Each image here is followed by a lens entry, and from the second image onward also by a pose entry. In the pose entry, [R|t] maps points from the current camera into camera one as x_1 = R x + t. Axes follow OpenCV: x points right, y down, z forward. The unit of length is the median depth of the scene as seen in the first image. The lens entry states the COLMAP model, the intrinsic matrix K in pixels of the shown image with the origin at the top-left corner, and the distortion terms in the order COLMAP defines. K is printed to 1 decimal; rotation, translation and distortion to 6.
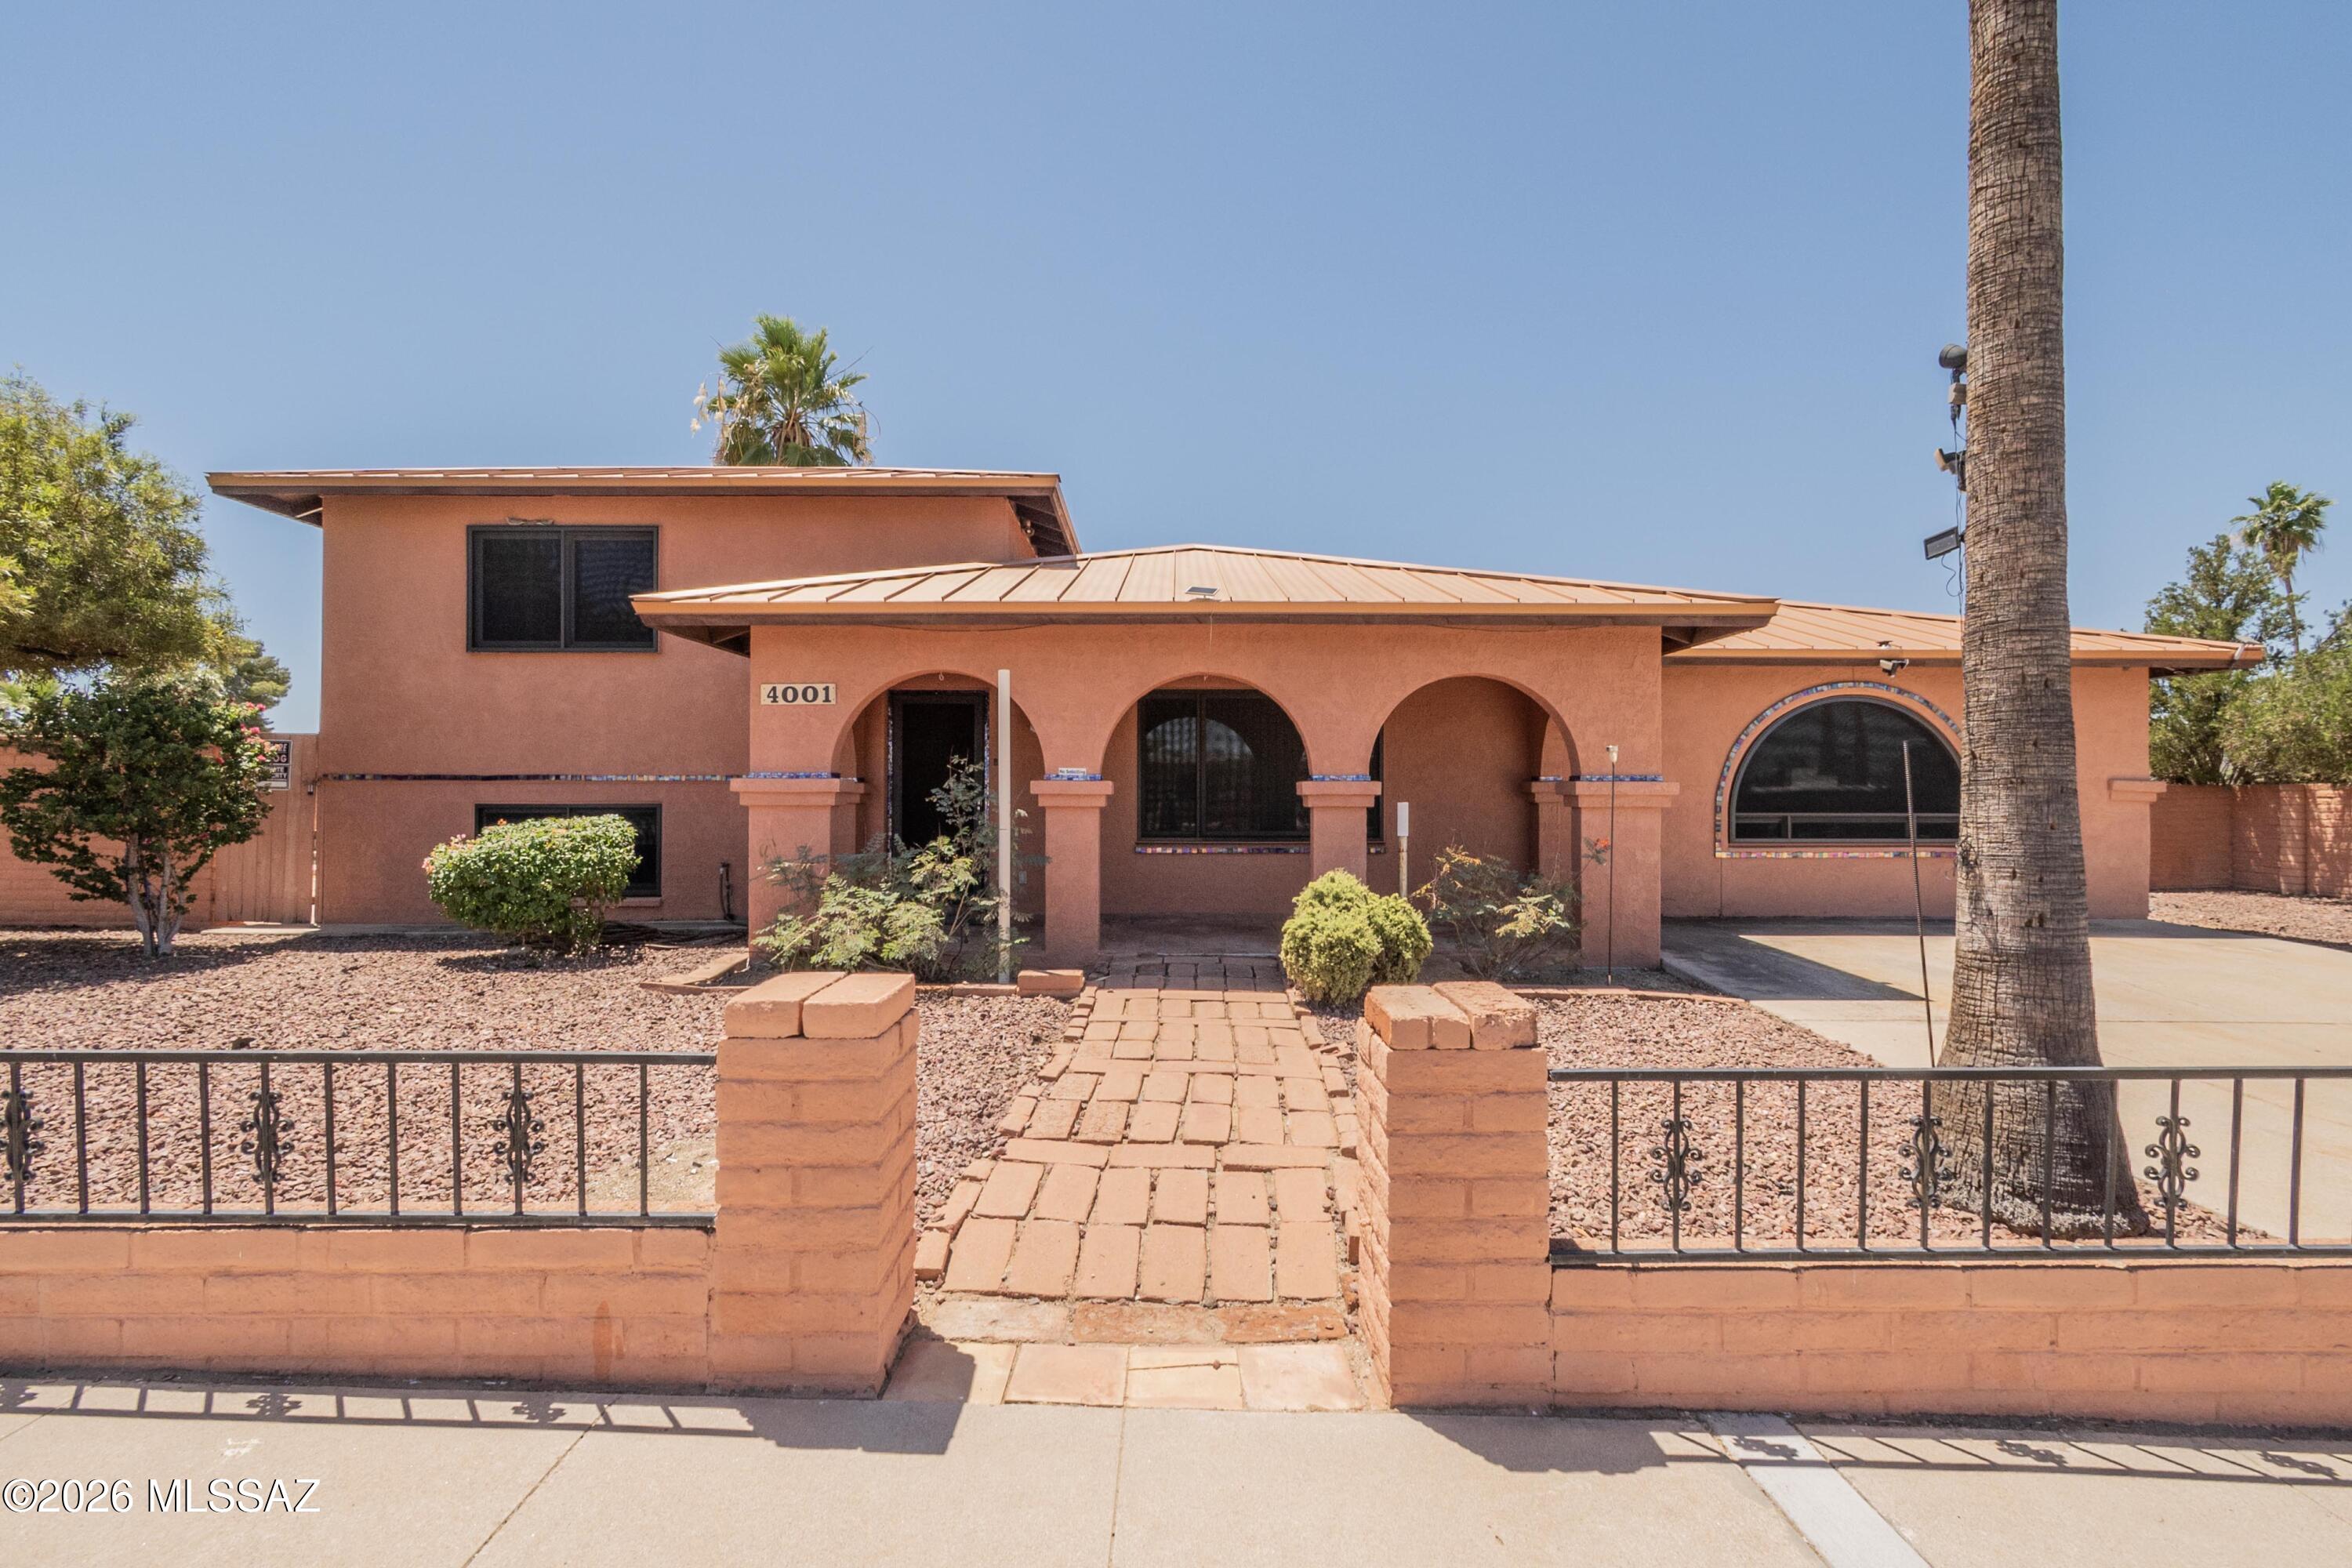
lens RADIAL K [[1060.0, 0, 1175.1], [0, 1060.0, 765.8], [0, 0, 1]] dist [0.002296, -0.000711]
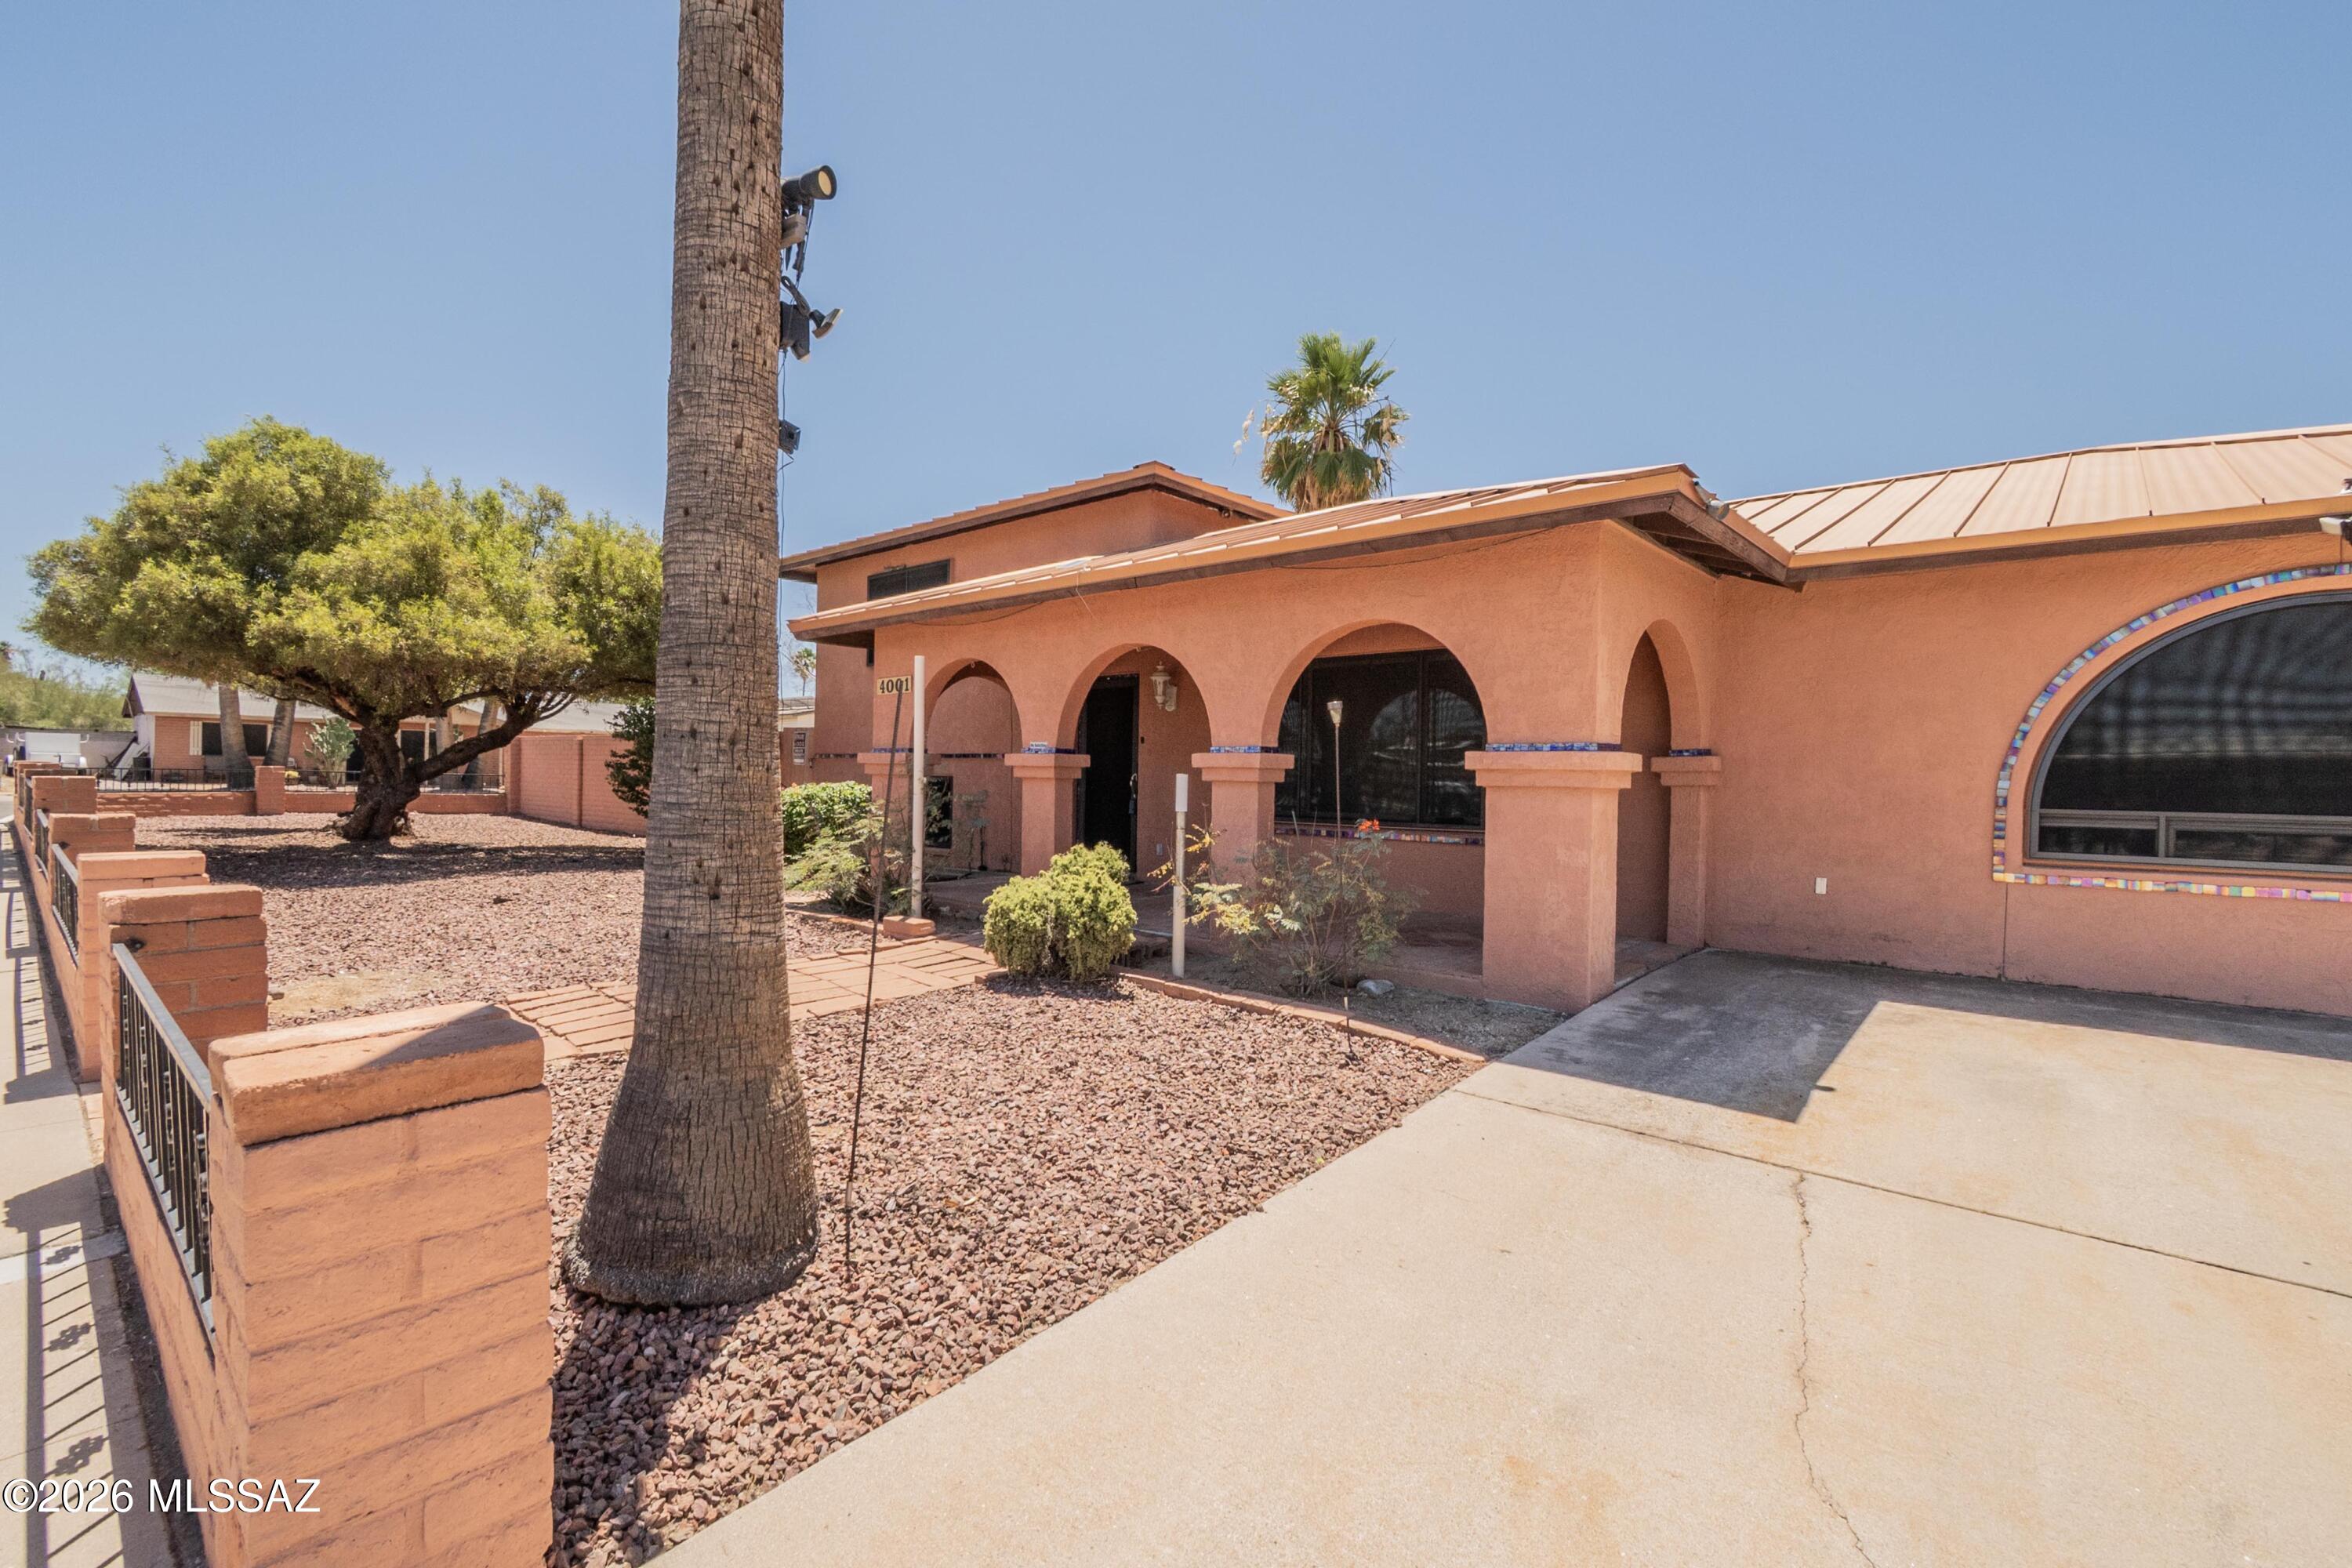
lens RADIAL K [[1060.0, 0, 1175.1], [0, 1060.0, 765.8], [0, 0, 1]] dist [0.002296, -0.000711]
pose [[0.737204, 0.003927, -0.675659, 0.575042], [0.003648, 0.999945, 0.009792, 0.012769], [0.675661, -0.009683, 0.737149, 0.234025]]
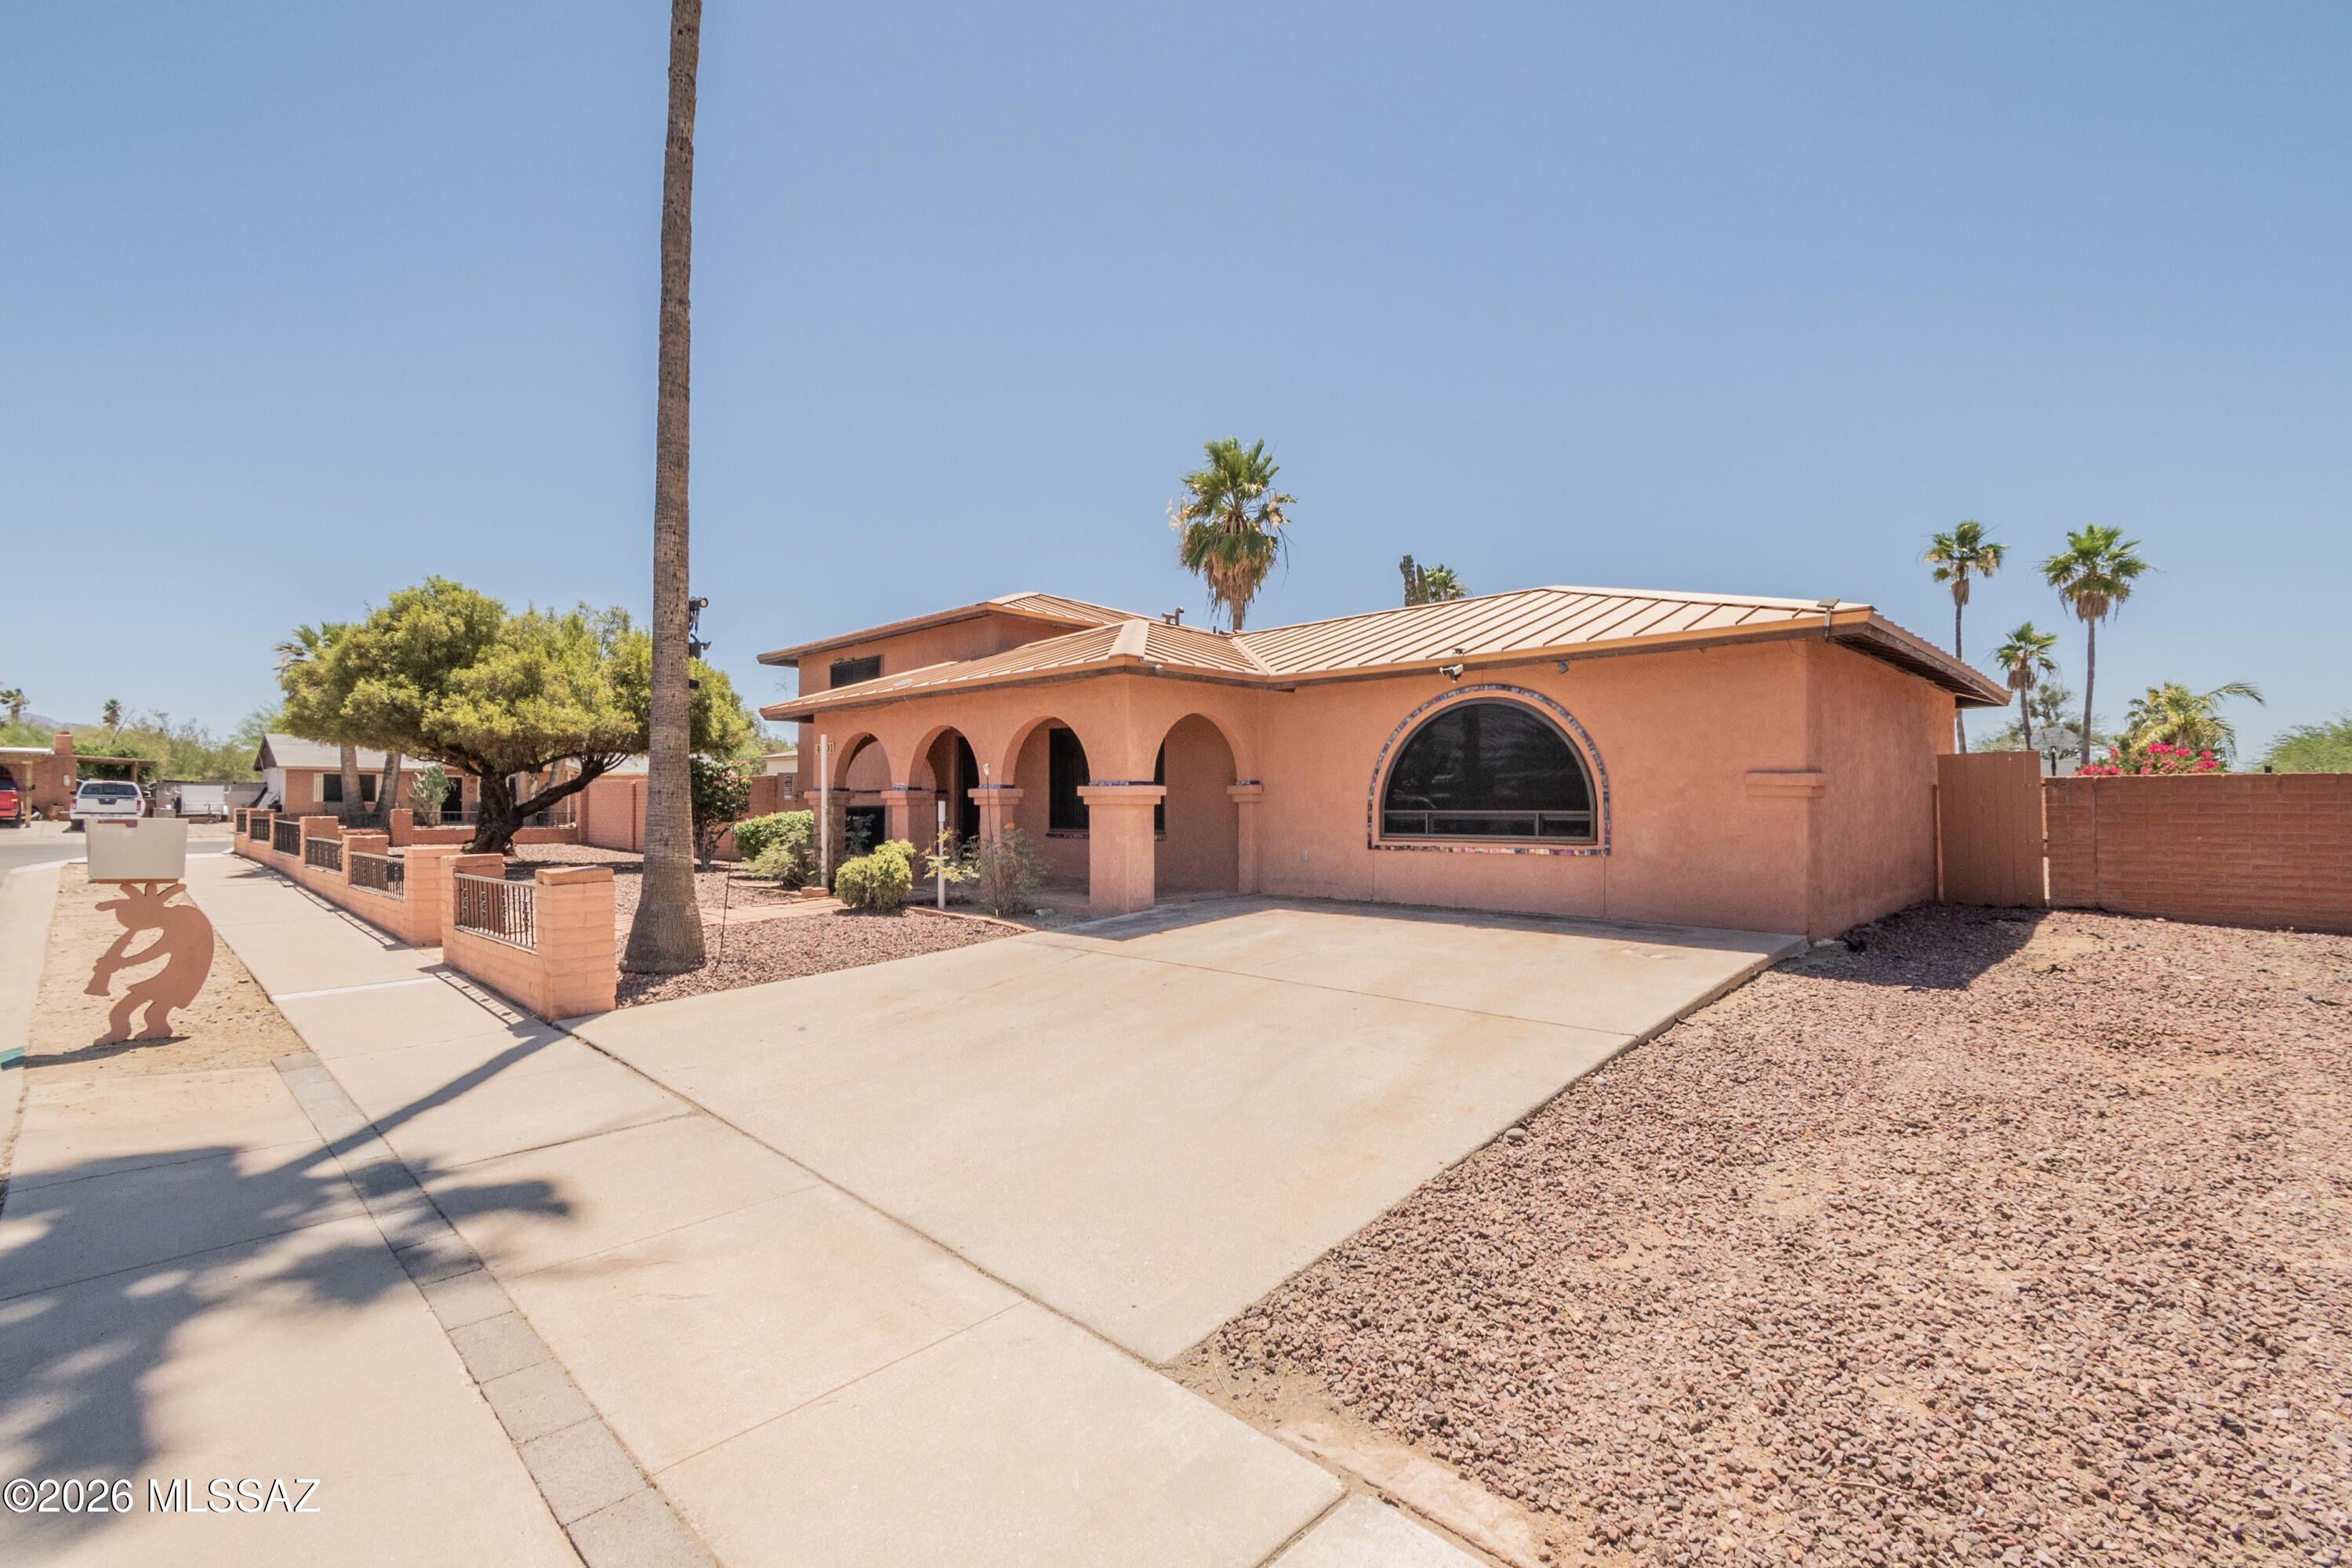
lens RADIAL K [[1060.0, 0, 1175.1], [0, 1060.0, 765.8], [0, 0, 1]] dist [0.002296, -0.000711]
pose [[0.707398, -0.029218, -0.706211, 1.168972], [0.025905, 0.999546, -0.015405, 0.009298], [0.706341, -0.007397, 0.707834, 0.049997]]
